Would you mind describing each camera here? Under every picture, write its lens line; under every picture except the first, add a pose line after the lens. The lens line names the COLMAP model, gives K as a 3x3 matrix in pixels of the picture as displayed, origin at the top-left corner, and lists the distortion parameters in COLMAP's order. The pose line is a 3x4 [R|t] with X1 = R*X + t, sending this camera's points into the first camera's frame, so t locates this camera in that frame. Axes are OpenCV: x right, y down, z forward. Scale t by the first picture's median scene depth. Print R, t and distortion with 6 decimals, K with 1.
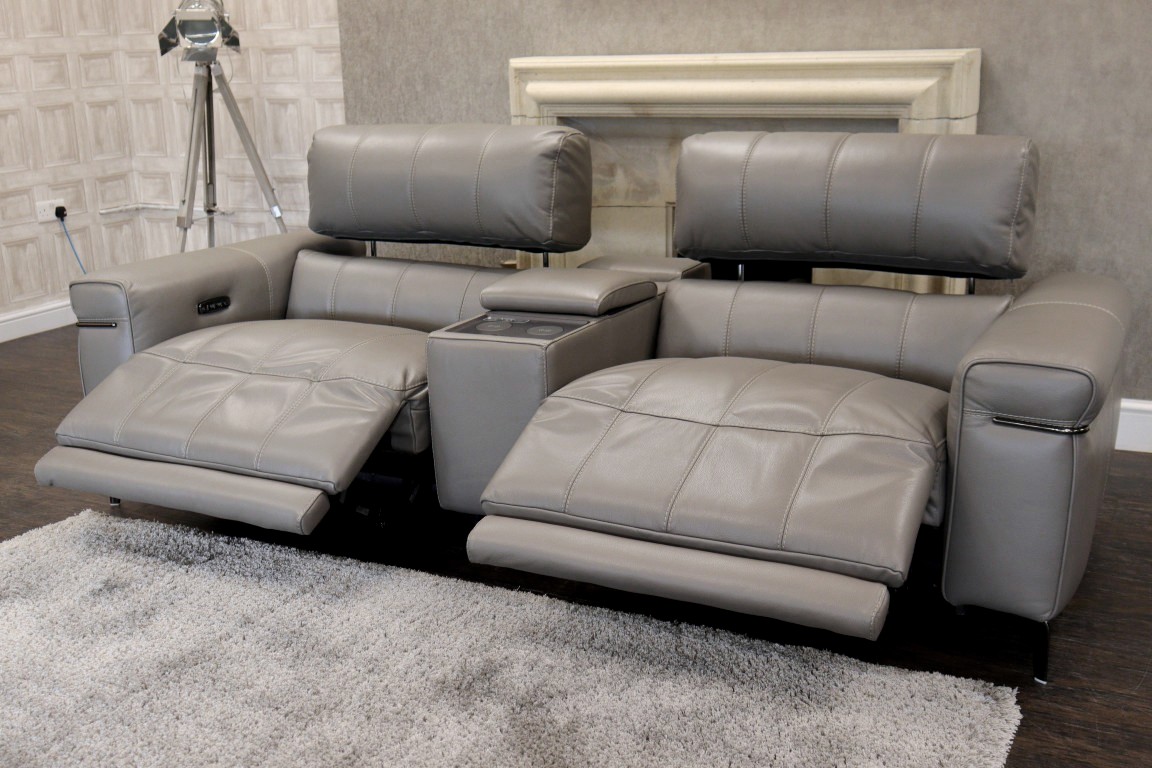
lens RADIAL K [[1287.0, 0, 576.1], [0, 1287.0, 380.8], [0, 0, 1]] dist [0.002380, 0.000000]
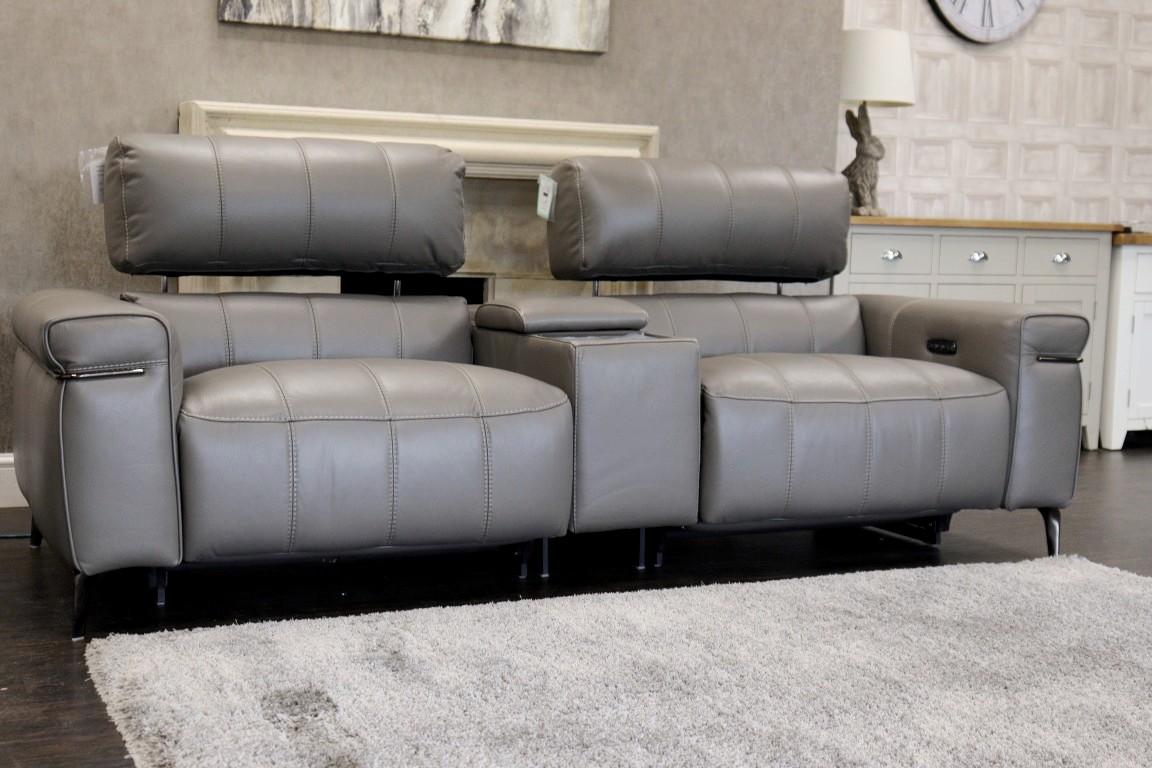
lens RADIAL K [[1594.6, 0, 573.1], [0, 1594.6, 385.4], [0, 0, 1]] dist [0.022710, 0.000000]
pose [[0.613019, -0.035555, 0.789268, -0.831961], [0.167715, 0.982075, -0.086022, 0.076501], [-0.772062, 0.185105, 0.607993, 0.224848]]
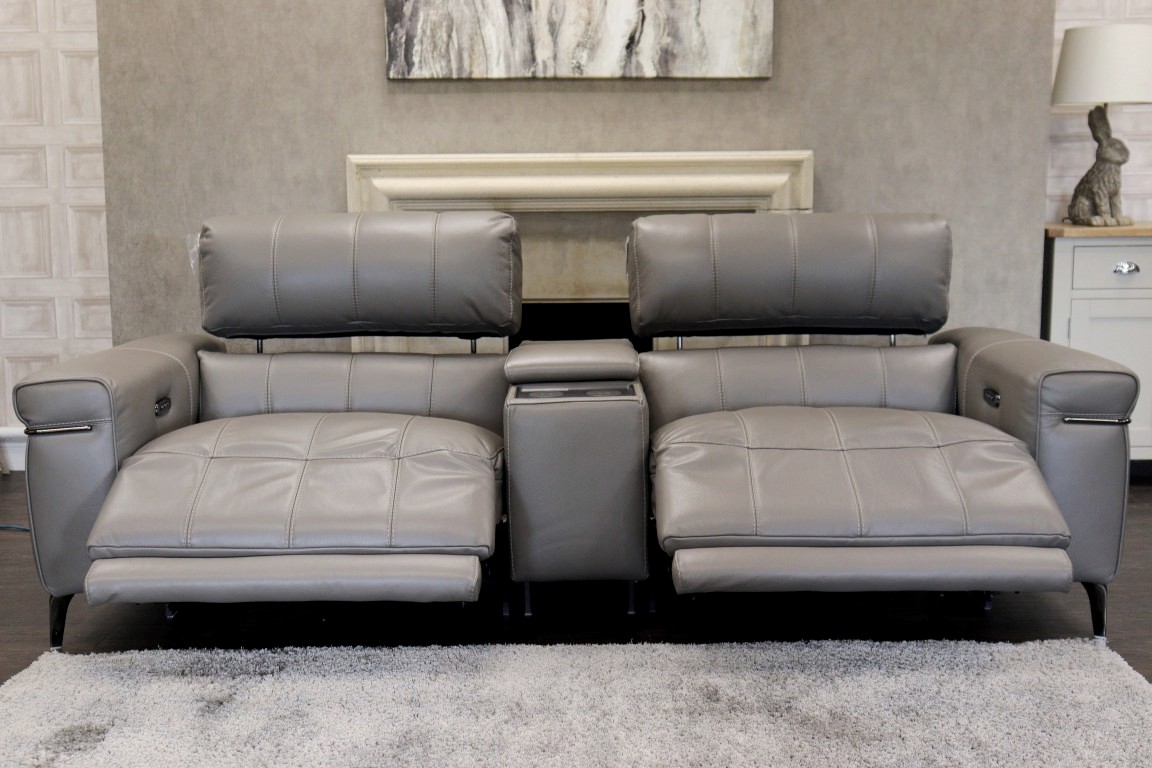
lens RADIAL K [[1481.6, 0, 576.2], [0, 1481.6, 382.2], [0, 0, 1]] dist [0.015670, 0.000000]
pose [[0.886983, -0.046385, 0.459466, -0.469653], [0.107045, 0.988496, -0.106855, 0.061080], [-0.449224, 0.143962, 0.881744, -0.031718]]
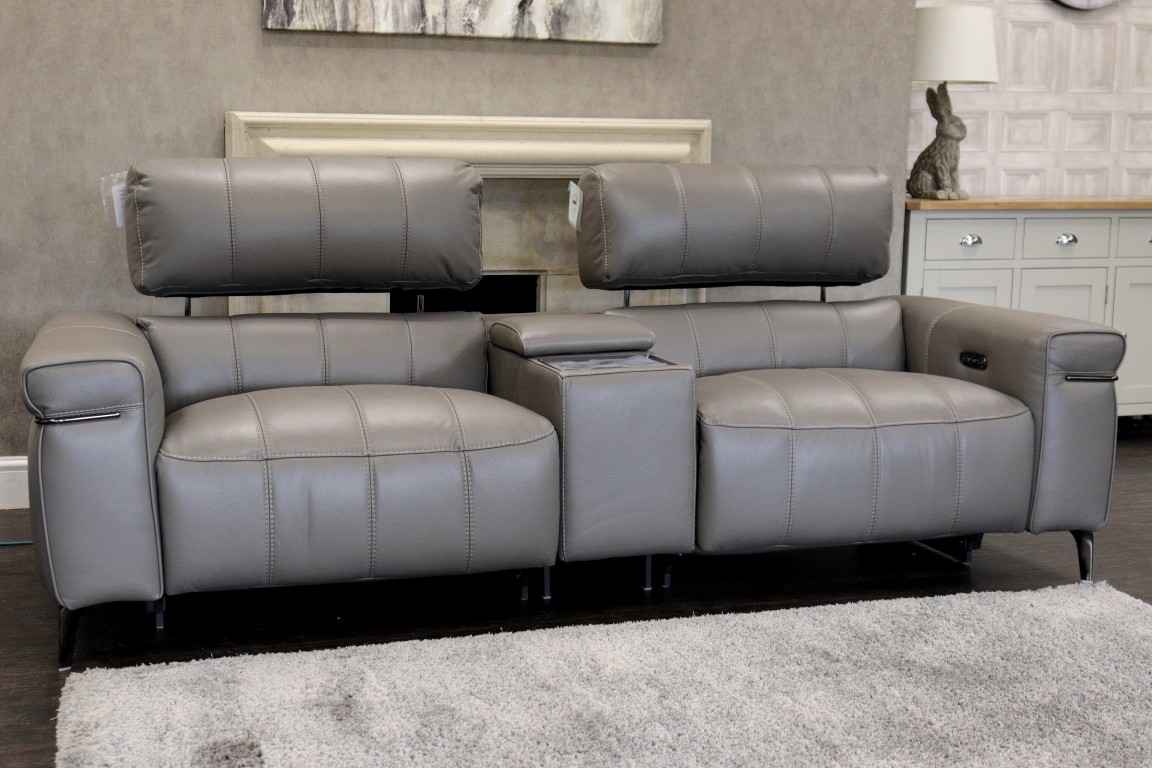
lens RADIAL K [[1594.6, 0, 573.8], [0, 1594.6, 385.8], [0, 0, 1]] dist [0.022710, 0.000000]
pose [[0.703901, -0.071267, 0.706713, -0.747094], [0.157321, 0.985885, -0.057275, 0.033036], [-0.692657, 0.151497, 0.705178, 0.126236]]
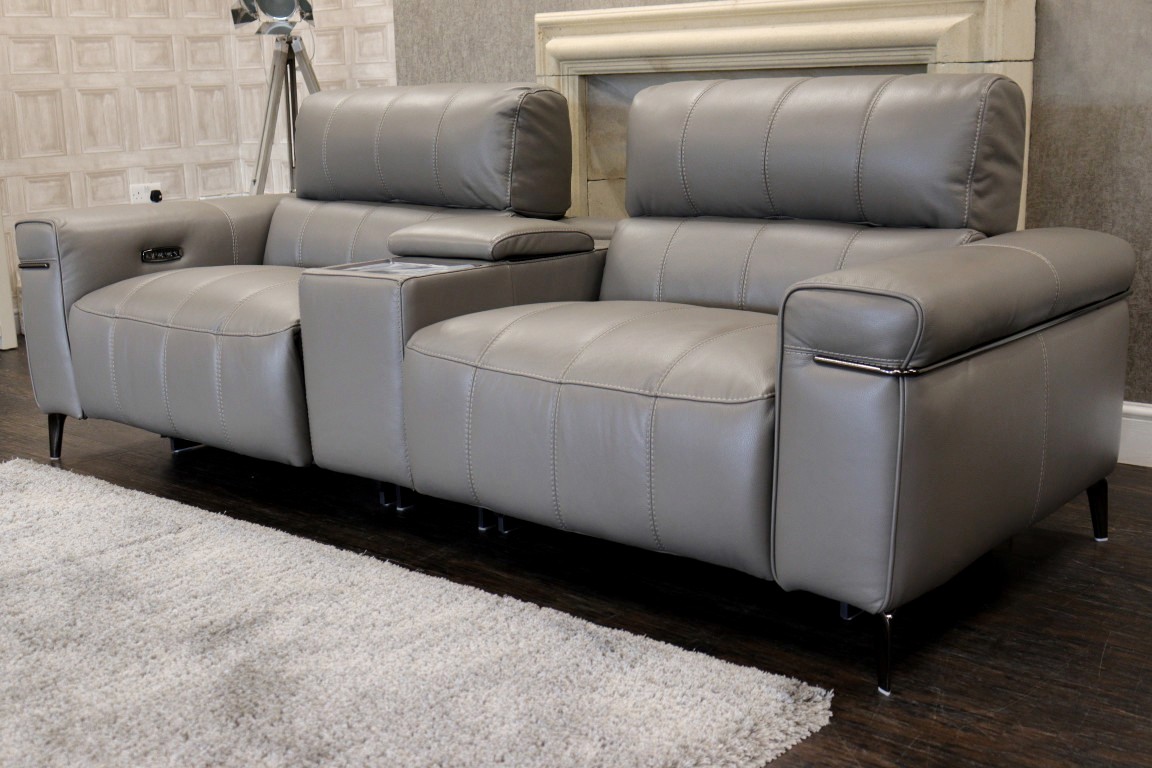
lens RADIAL K [[1414.1, 0, 576.4], [0, 1414.1, 382.4], [0, 0, 1]] dist [0.005427, 0.000000]
pose [[0.973720, 0.048828, -0.222454, 0.238936], [-0.060431, 0.997128, -0.045651, 0.060785], [0.219586, 0.057894, 0.973874, 0.053002]]
